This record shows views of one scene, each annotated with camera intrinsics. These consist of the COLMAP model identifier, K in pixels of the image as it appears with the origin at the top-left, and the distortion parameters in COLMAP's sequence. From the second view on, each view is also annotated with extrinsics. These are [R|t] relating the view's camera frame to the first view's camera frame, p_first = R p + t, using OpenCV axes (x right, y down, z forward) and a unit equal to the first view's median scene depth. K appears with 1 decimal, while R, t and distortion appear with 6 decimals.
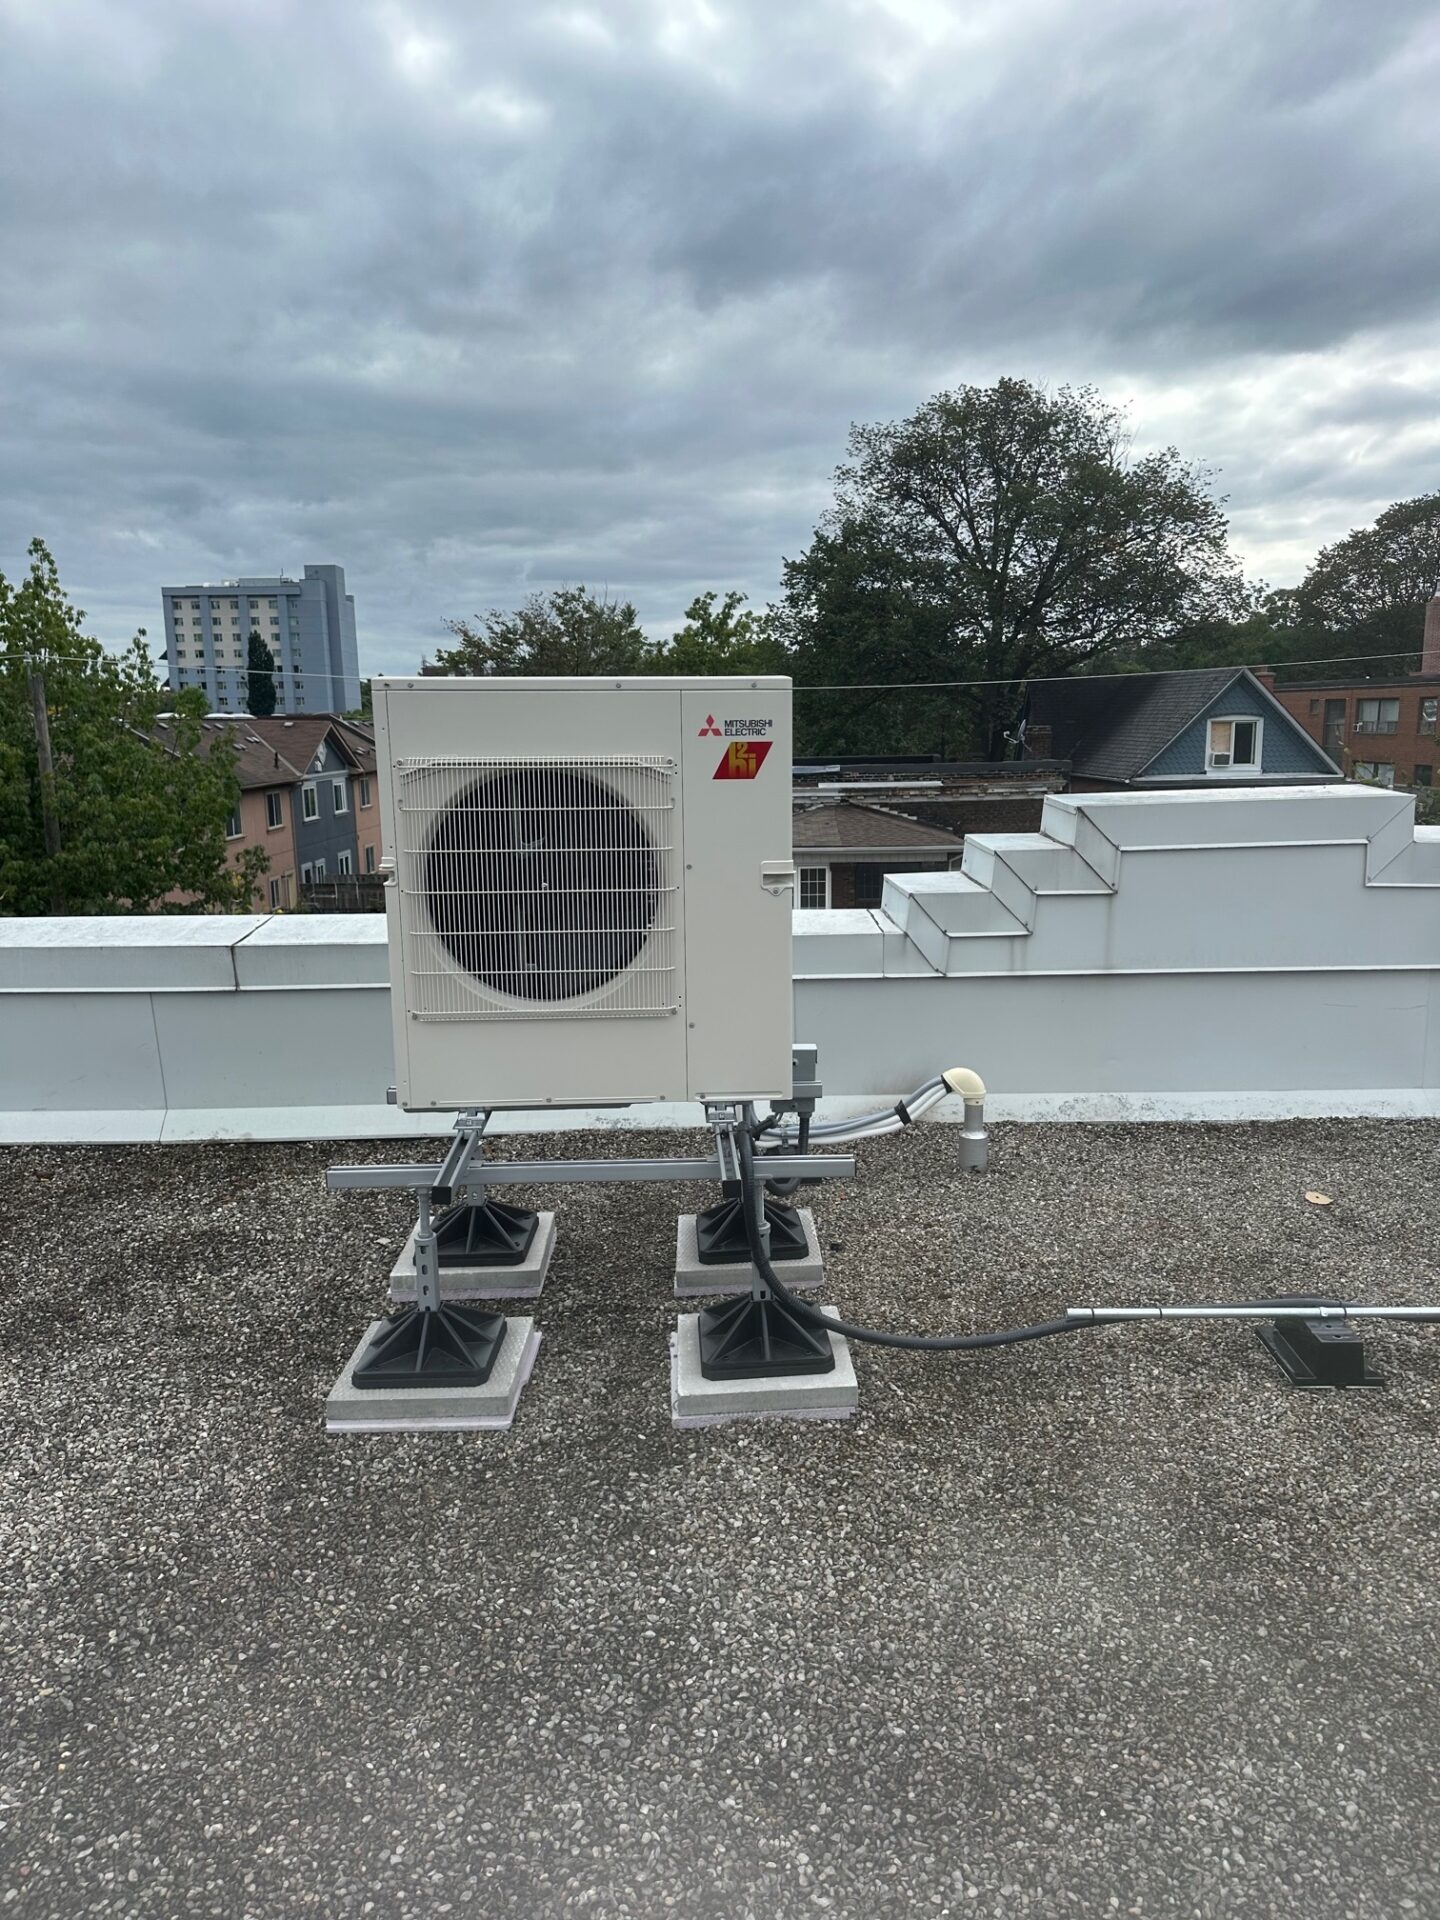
lens RADIAL K [[1333.2, 0, 733.1], [0, 1333.2, 1004.5], [0, 0, 1]] dist [0.030830, -0.038633]
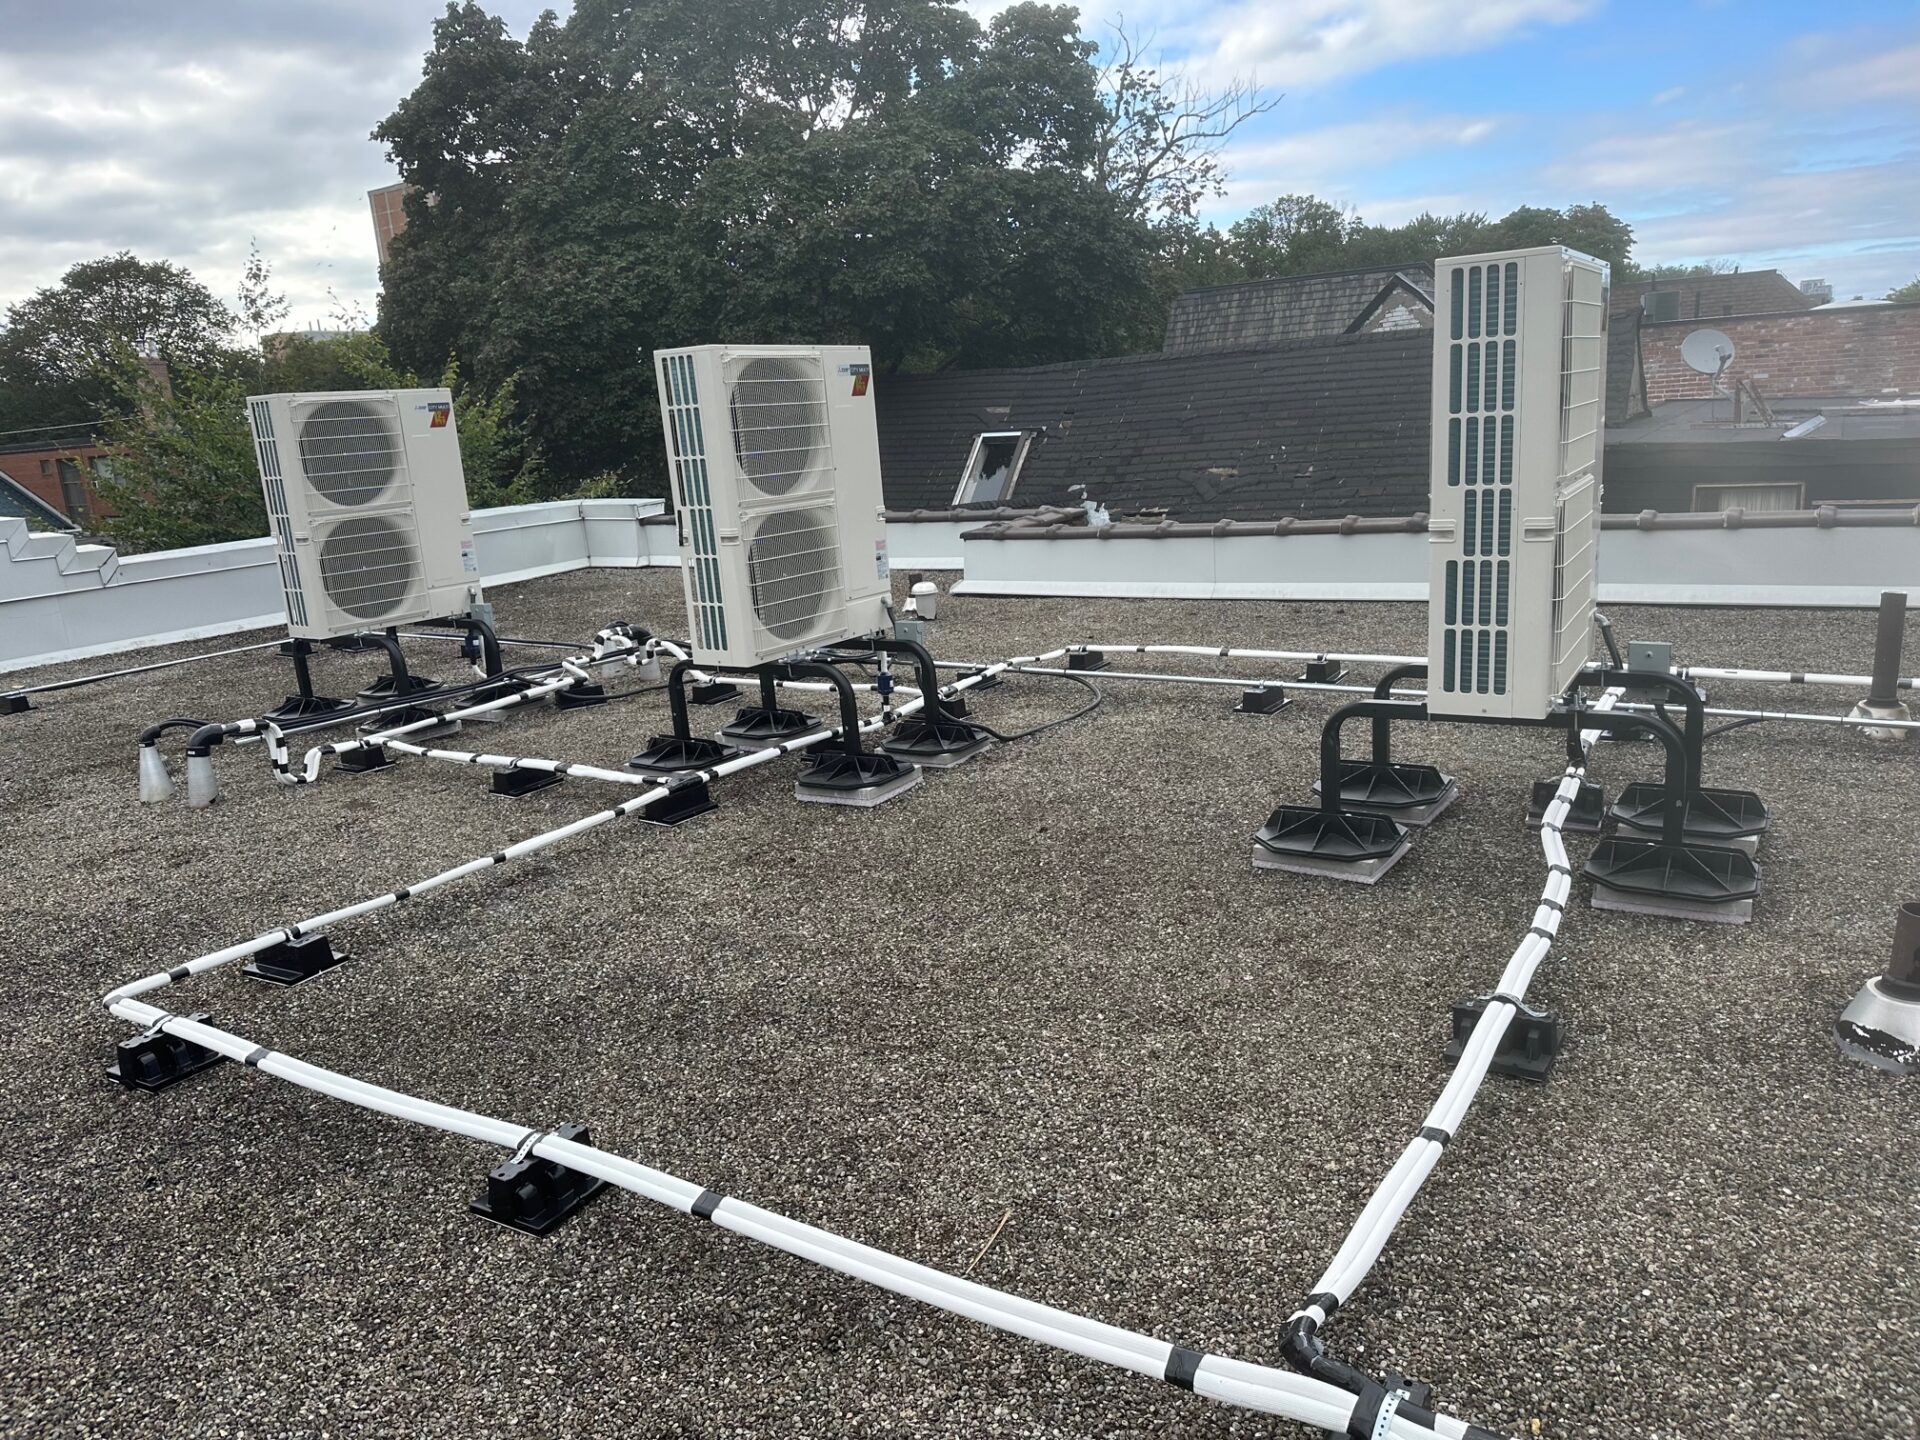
lens RADIAL K [[1333.2, 0, 968.5], [0, 1333.2, 727.7], [0, 0, 1]] dist [0.030830, -0.038633]
pose [[0.546661, -0.218215, 0.808421, -0.070286], [0.232193, 0.967090, 0.104033, 0.036547], [-0.804517, 0.130839, 0.579339, -0.172794]]
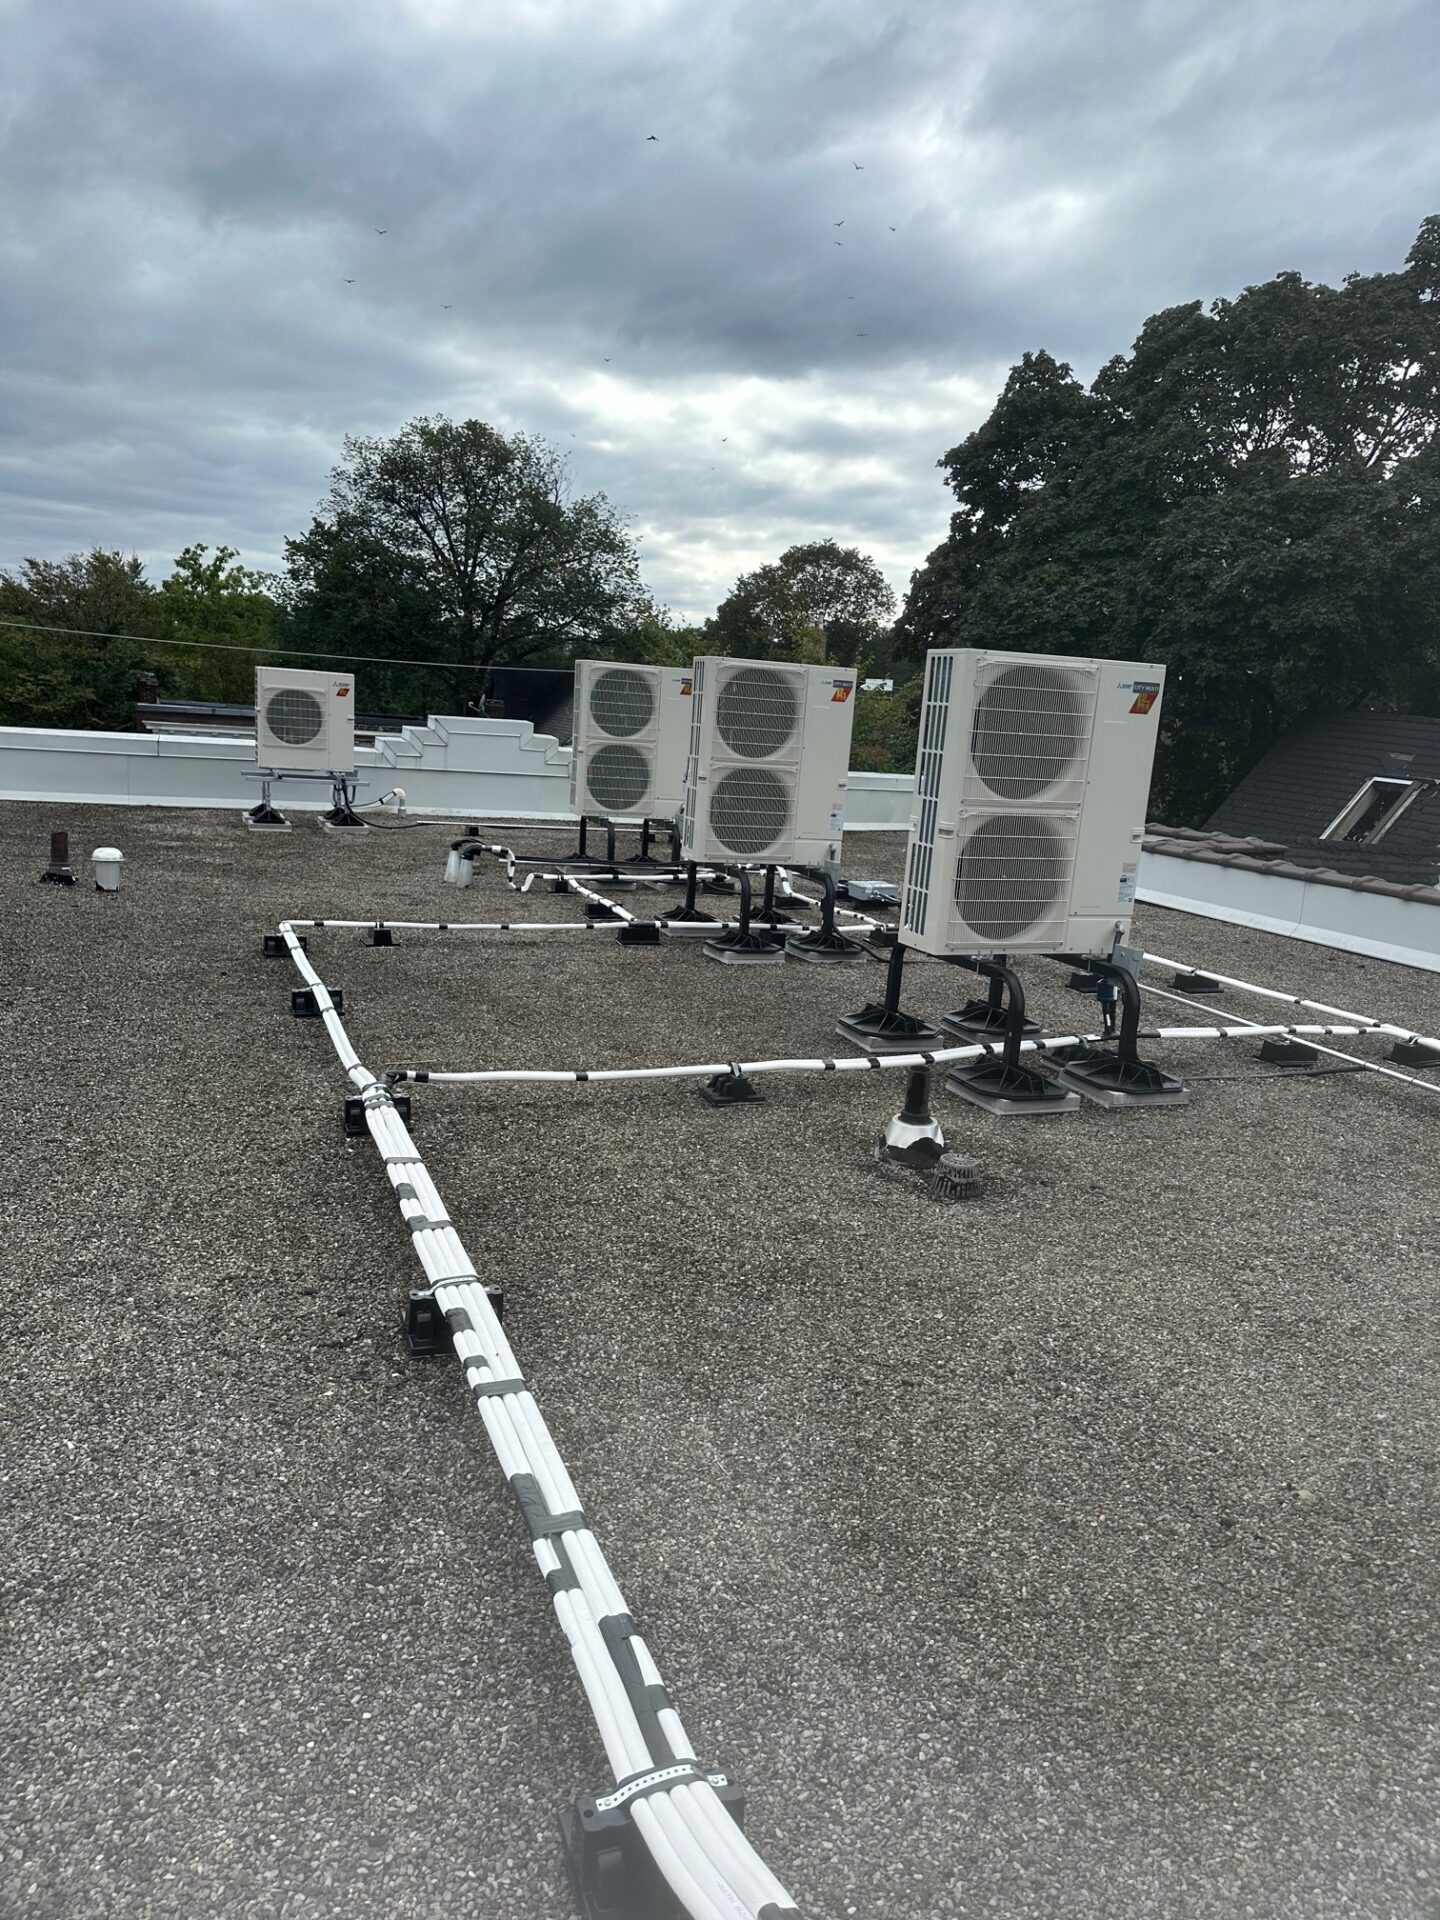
lens RADIAL K [[1333.2, 0, 751.9], [0, 1333.2, 1010.3], [0, 0, 1]] dist [0.030830, -0.038633]
pose [[0.926393, -0.006537, 0.376503, -0.034863], [-0.002387, 0.999727, 0.023230, 0.064837], [-0.376552, -0.022419, 0.926124, -0.309325]]
